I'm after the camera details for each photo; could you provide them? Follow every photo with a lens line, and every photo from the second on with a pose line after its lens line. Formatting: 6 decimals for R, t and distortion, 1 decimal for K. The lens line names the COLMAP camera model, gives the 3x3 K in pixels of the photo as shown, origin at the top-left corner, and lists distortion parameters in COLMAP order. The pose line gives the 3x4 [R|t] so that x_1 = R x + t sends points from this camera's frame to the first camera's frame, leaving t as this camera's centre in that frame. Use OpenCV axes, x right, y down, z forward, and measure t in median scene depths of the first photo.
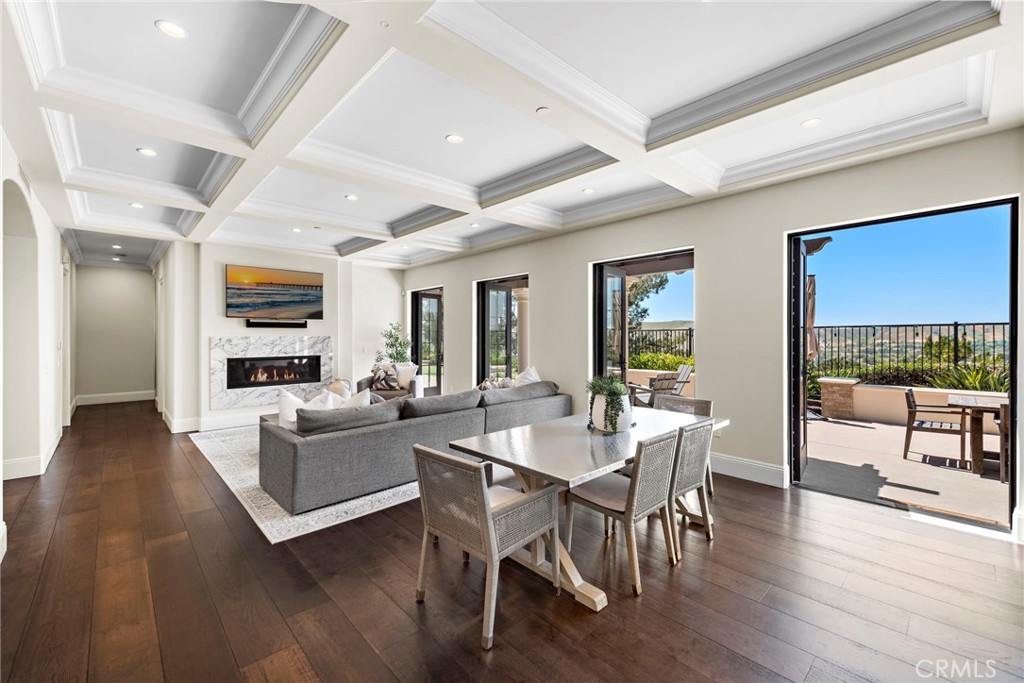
lens RADIAL K [[409.0, 0, 510.7], [0, 409.0, 337.9], [0, 0, 1]] dist [0.009529, 0.000231]
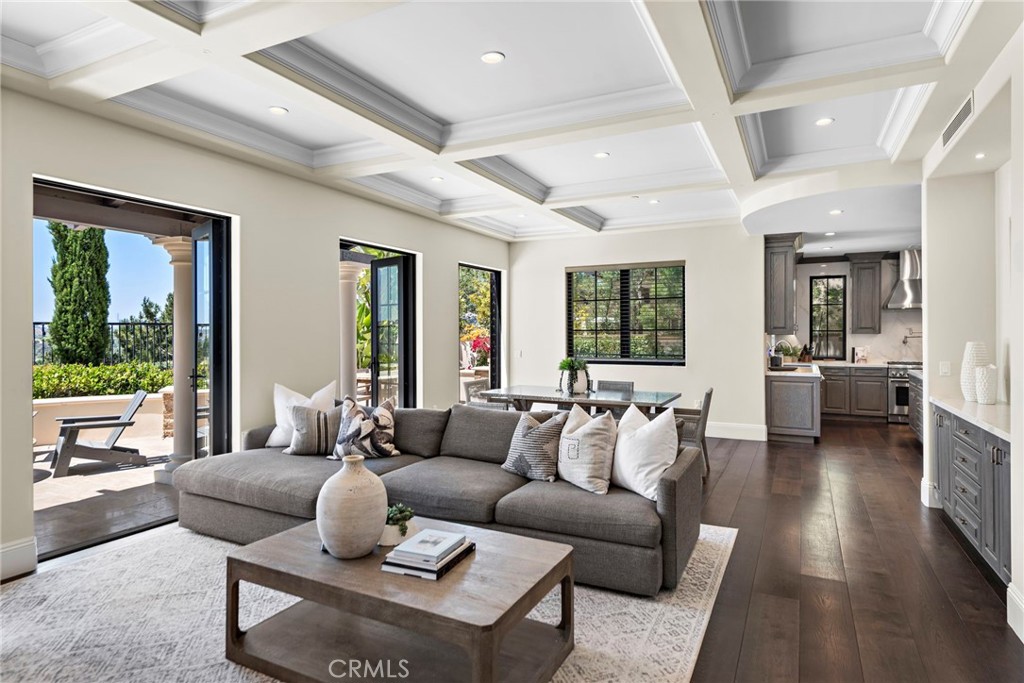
lens RADIAL K [[612.9, 0, 511.8], [0, 612.9, 336.6], [0, 0, 1]] dist [0.017247, -0.001640]
pose [[-0.350174, -0.003802, 0.936677, -1.817231], [0.004089, 0.999976, 0.005588, -0.010942], [-0.936676, 0.005787, -0.350150, 2.043481]]
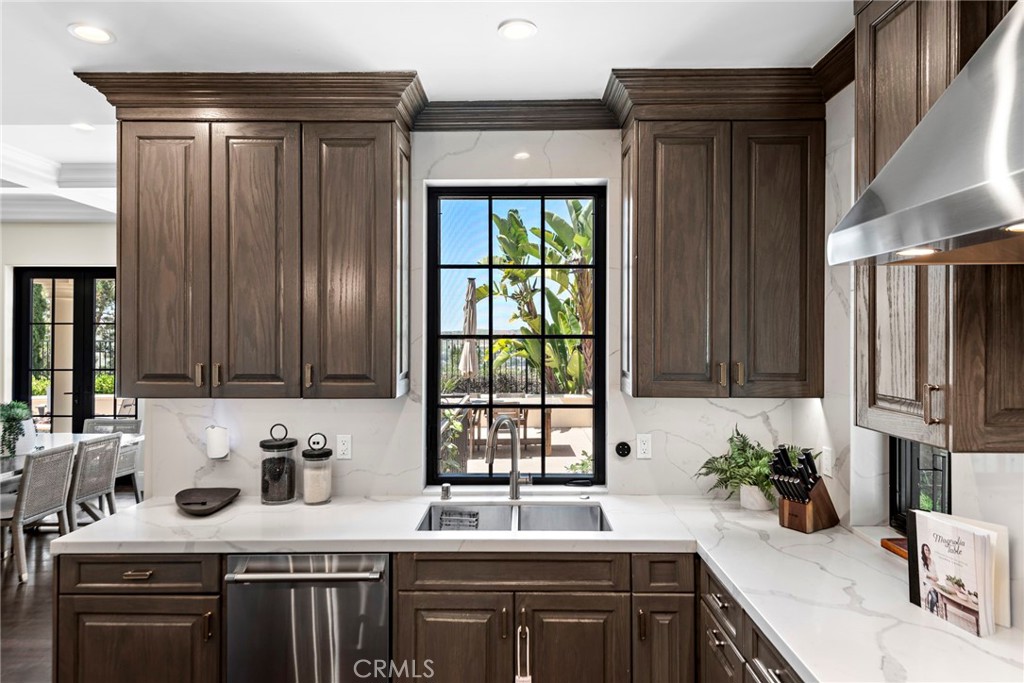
lens RADIAL K [[612.9, 0, 511.8], [0, 612.9, 336.6], [0, 0, 1]] dist [0.017247, -0.001640]
pose [[0.683344, 0.006314, 0.730070, -0.033347], [-0.000616, 0.999967, -0.008072, -0.059750], [-0.730097, 0.005066, 0.683325, -0.946513]]
